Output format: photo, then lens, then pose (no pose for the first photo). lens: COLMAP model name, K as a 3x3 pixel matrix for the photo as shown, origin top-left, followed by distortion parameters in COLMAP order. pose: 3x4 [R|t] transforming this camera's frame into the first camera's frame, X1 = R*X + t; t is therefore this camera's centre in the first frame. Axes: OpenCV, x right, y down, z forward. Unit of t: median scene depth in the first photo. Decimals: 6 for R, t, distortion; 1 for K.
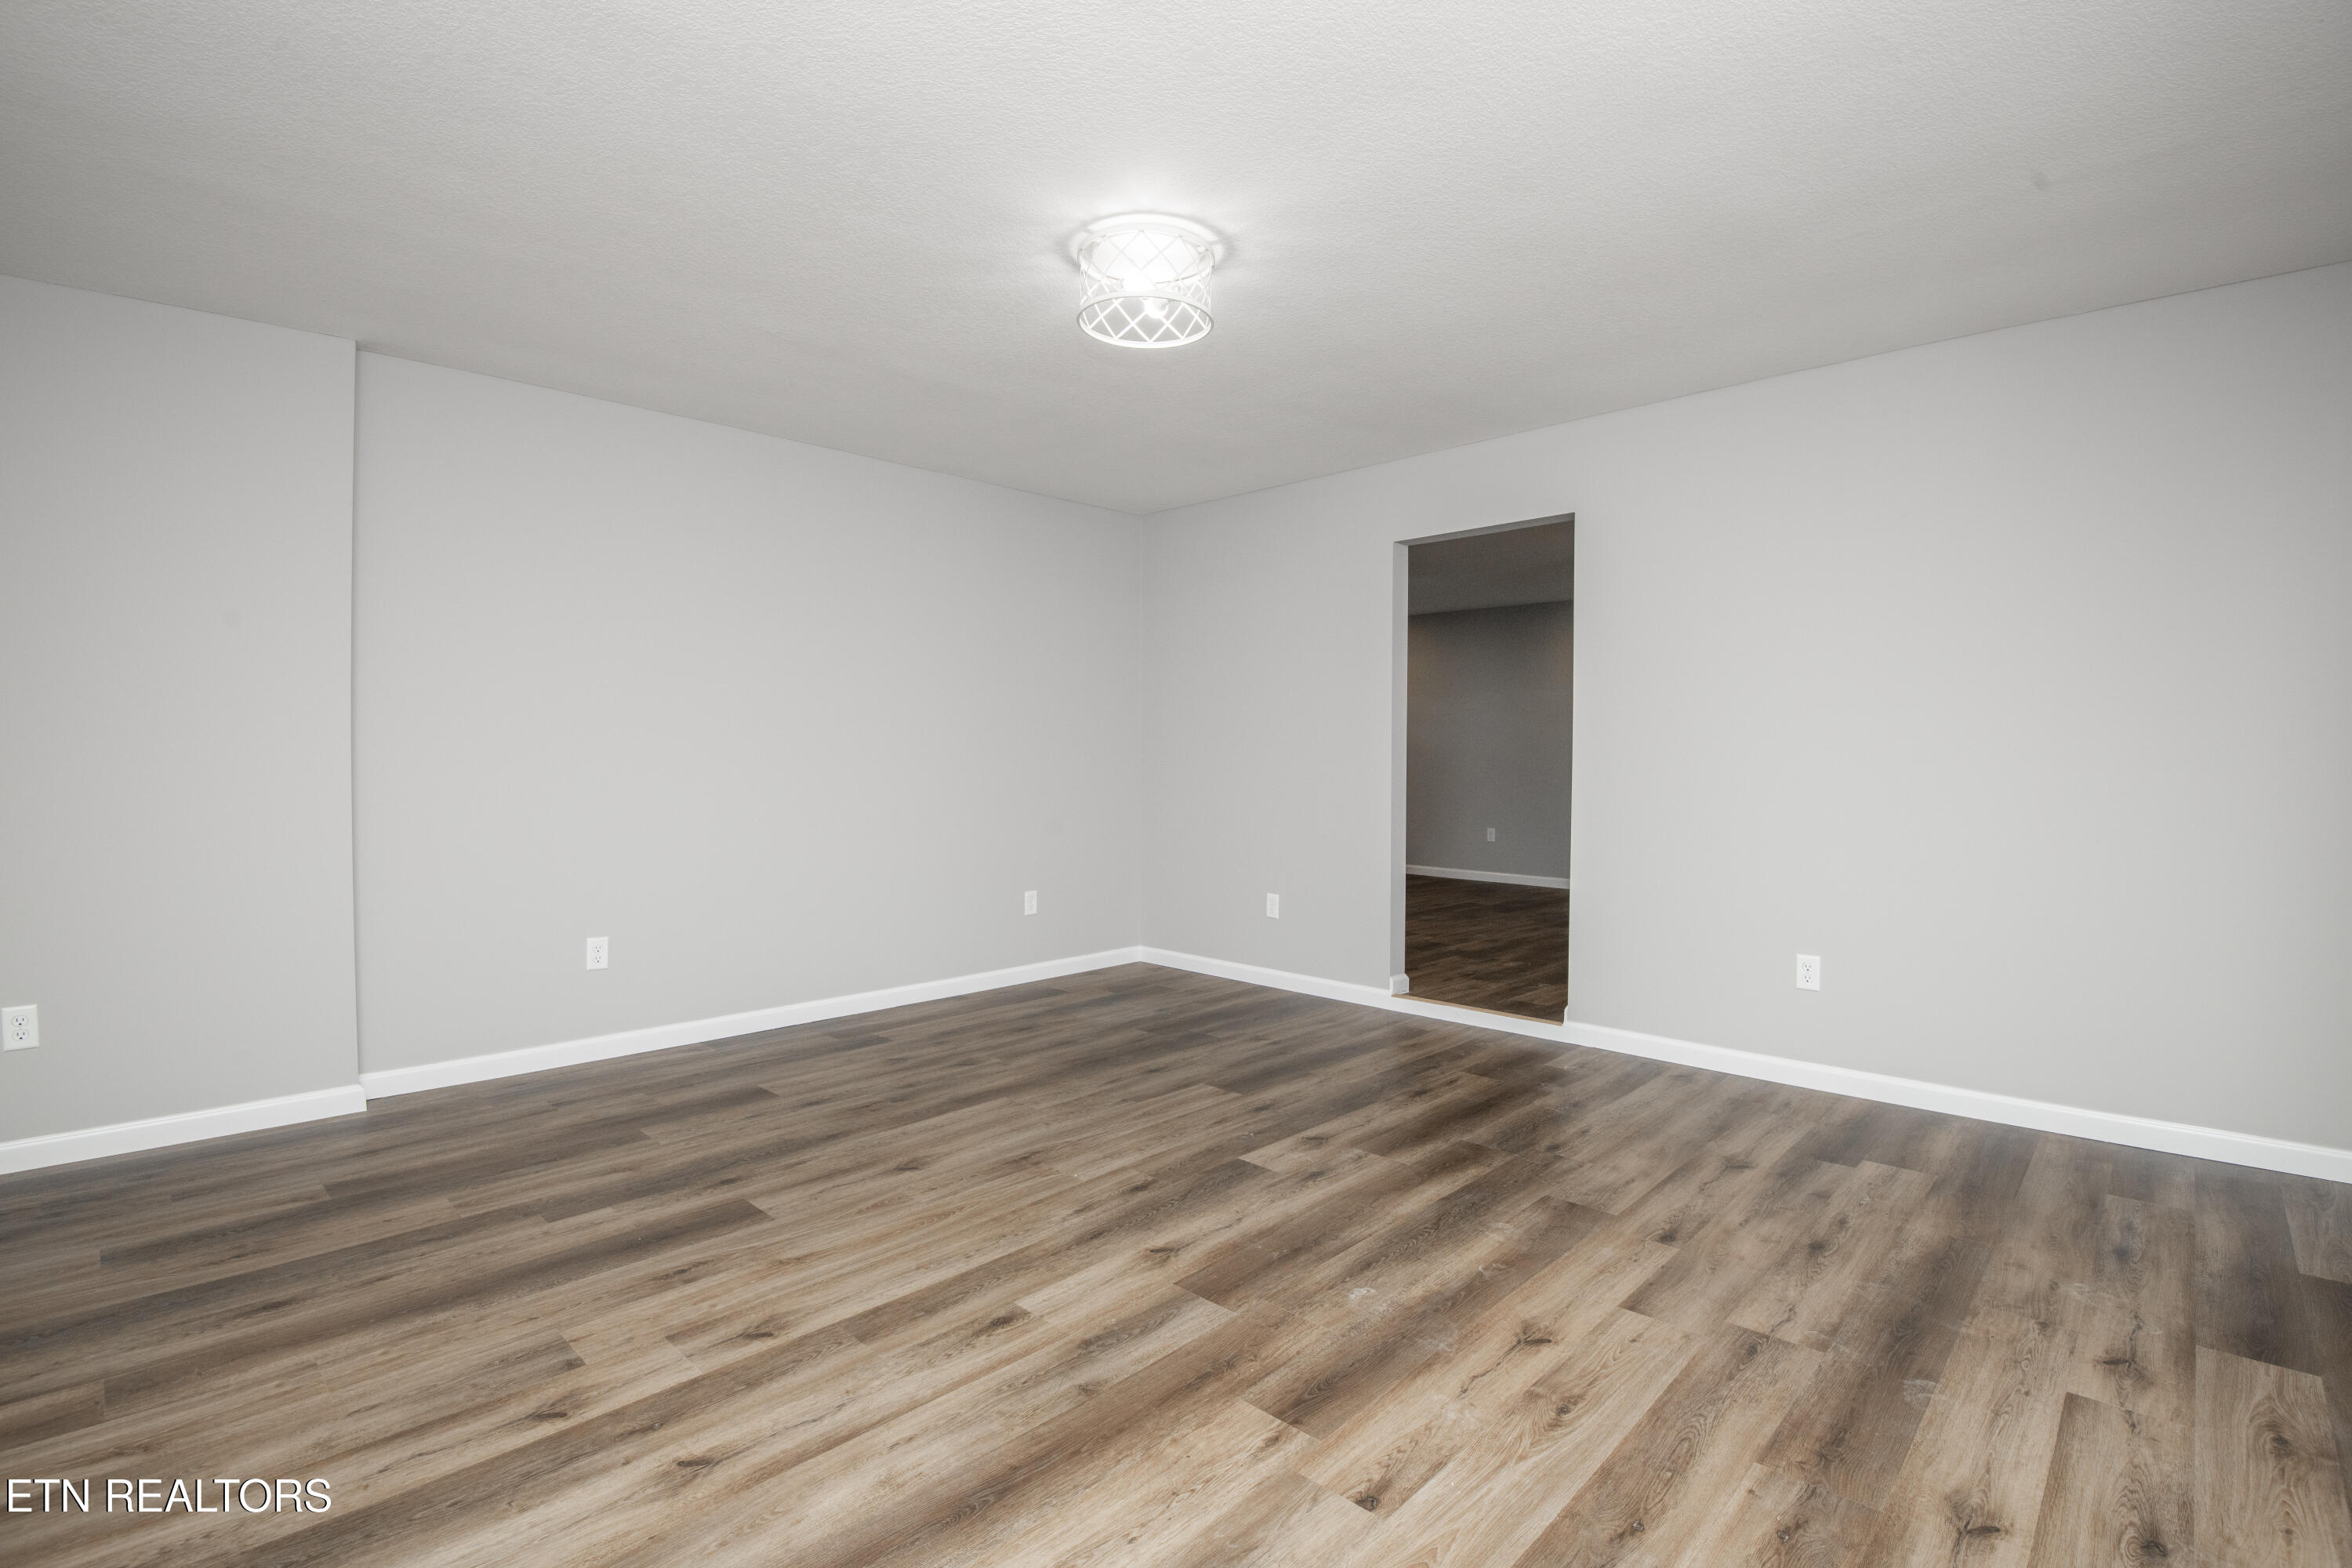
lens RADIAL K [[1086.3, 0, 1186.7], [0, 1086.3, 779.5], [0, 0, 1]] dist [-0.008217, -0.023141]
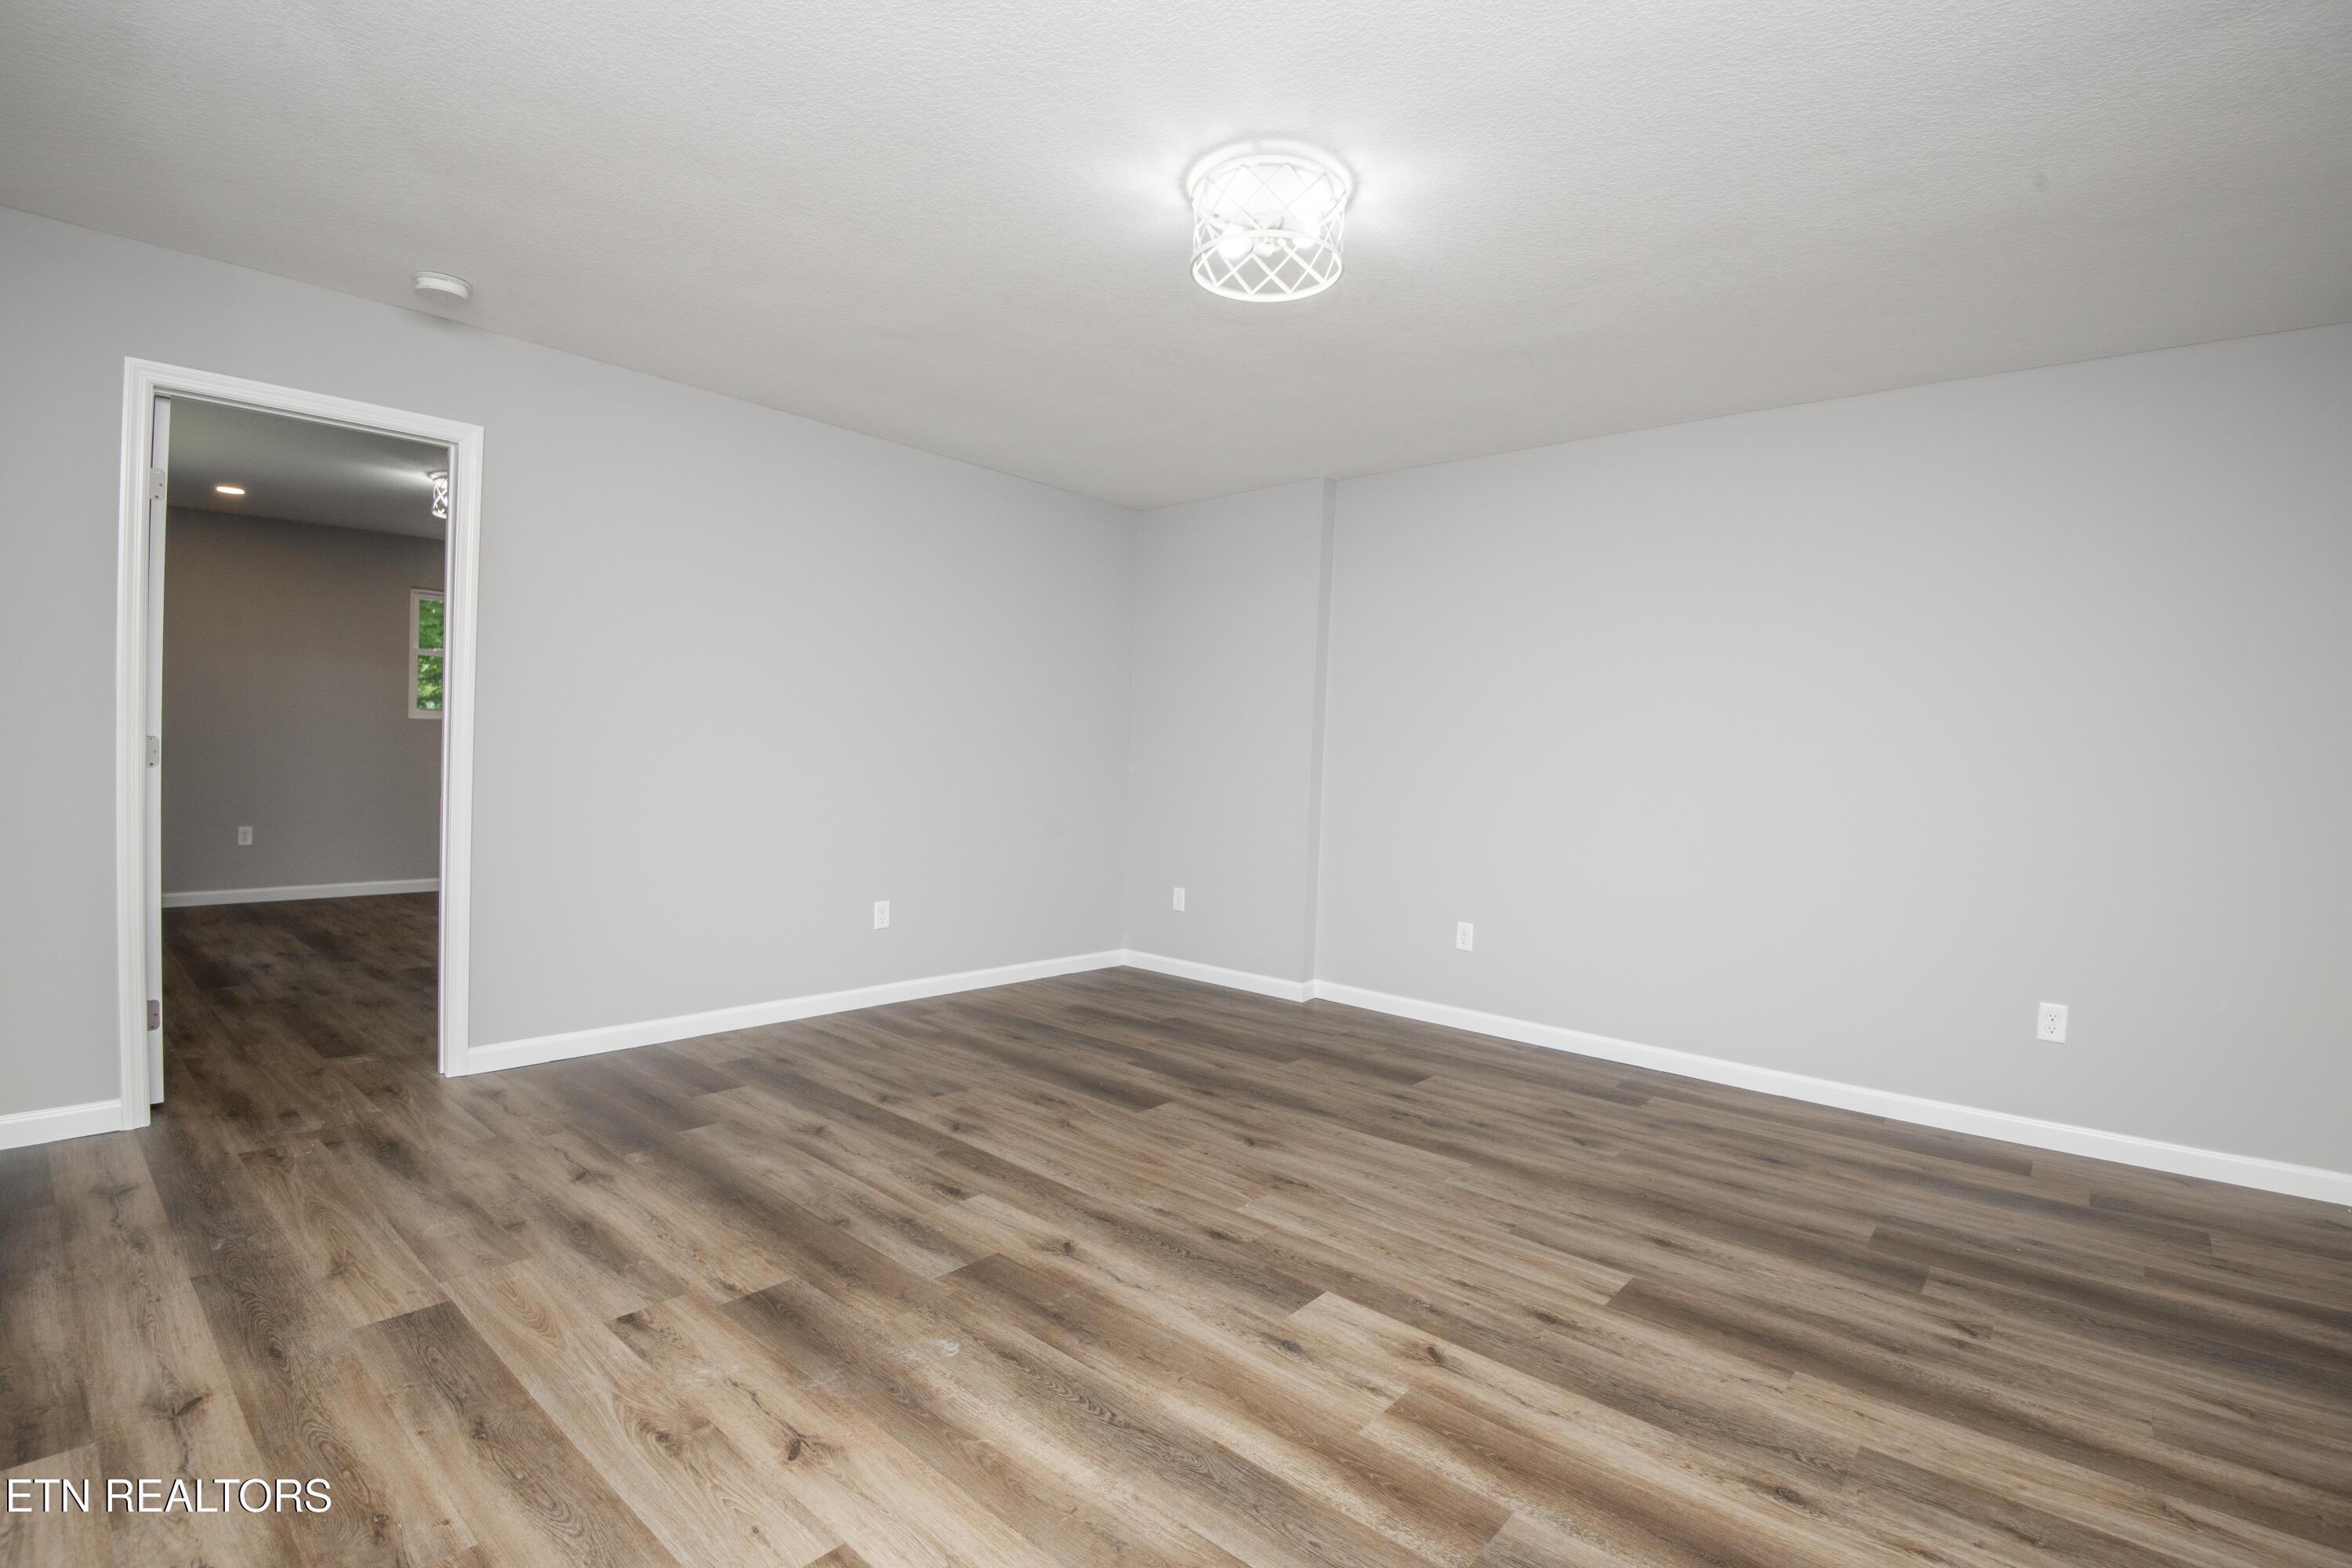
lens RADIAL K [[1086.3, 0, 1186.7], [0, 1086.3, 779.5], [0, 0, 1]] dist [-0.008217, -0.023141]
pose [[0.046942, 0.023914, -0.998611, 0.865414], [-0.055070, 0.998255, 0.021317, -0.022090], [0.997378, 0.053993, 0.048177, 0.924601]]
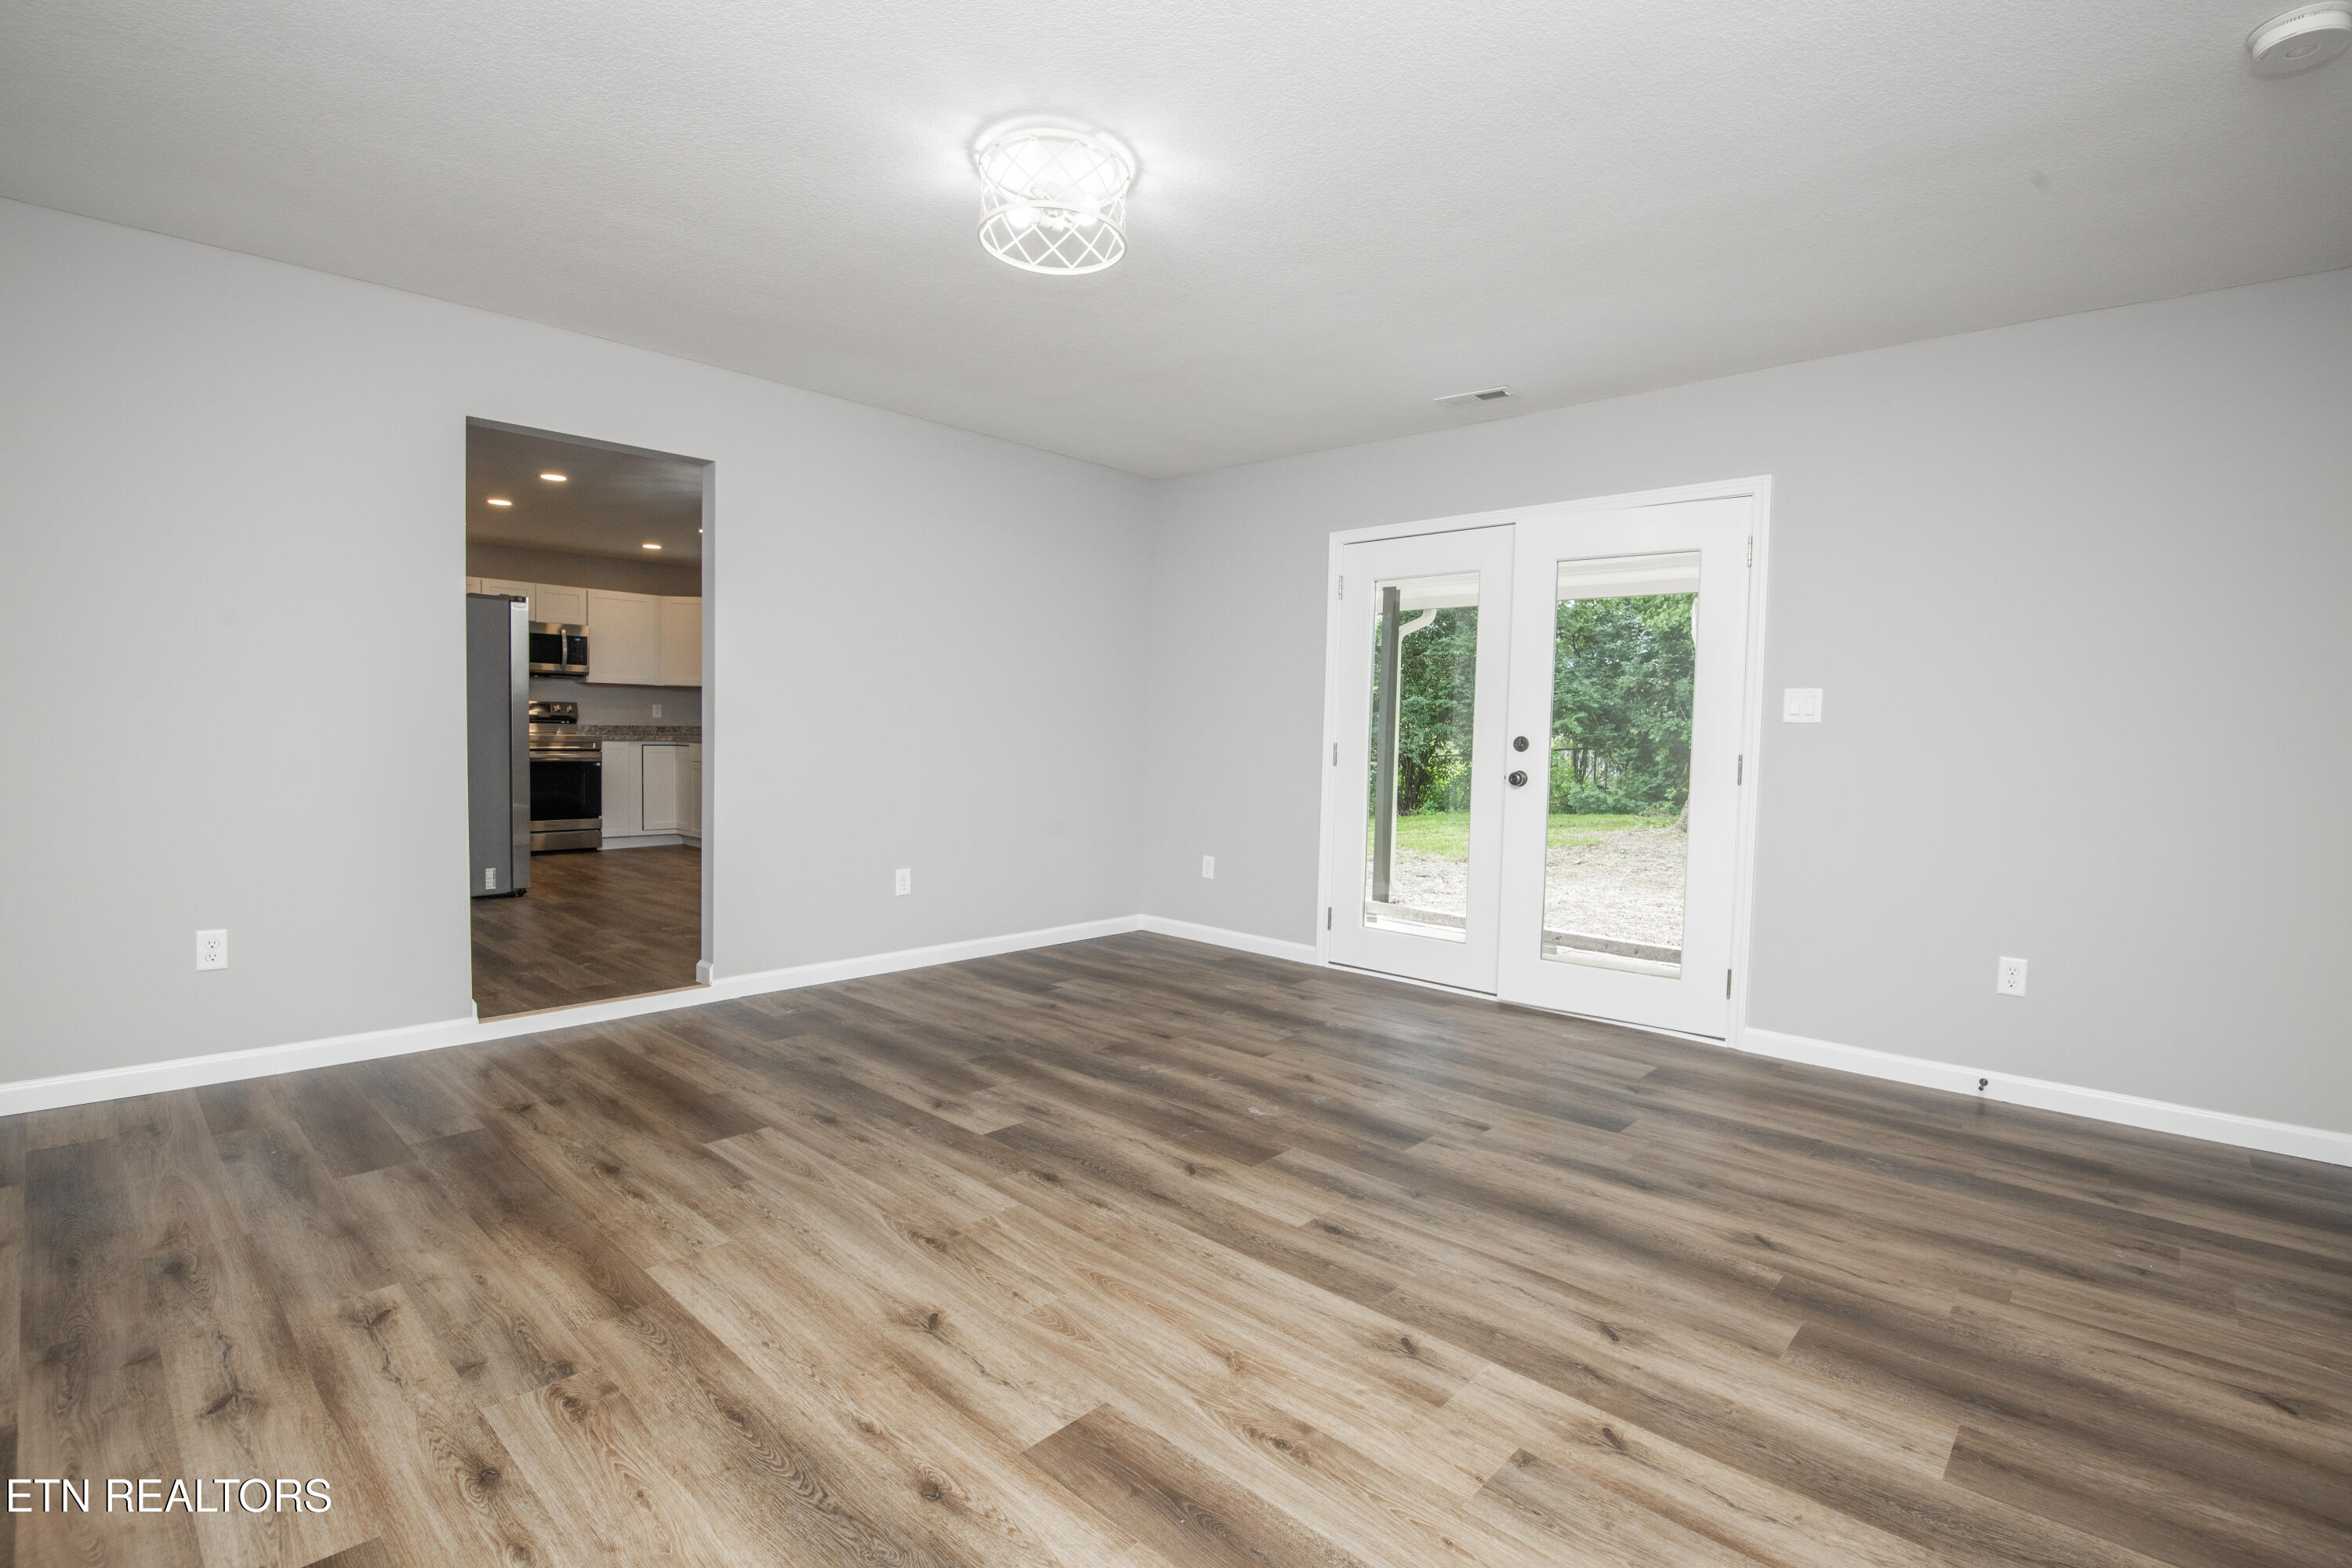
lens RADIAL K [[1069.8, 0, 1187.9], [0, 1069.8, 779.1], [0, 0, 1]] dist [0.001279, -0.037241]
pose [[-0.015777, -0.048212, 0.998713, -0.973900], [-0.002121, 0.998836, 0.048184, -0.014332], [-0.999873, -0.001358, -0.015861, 0.909583]]
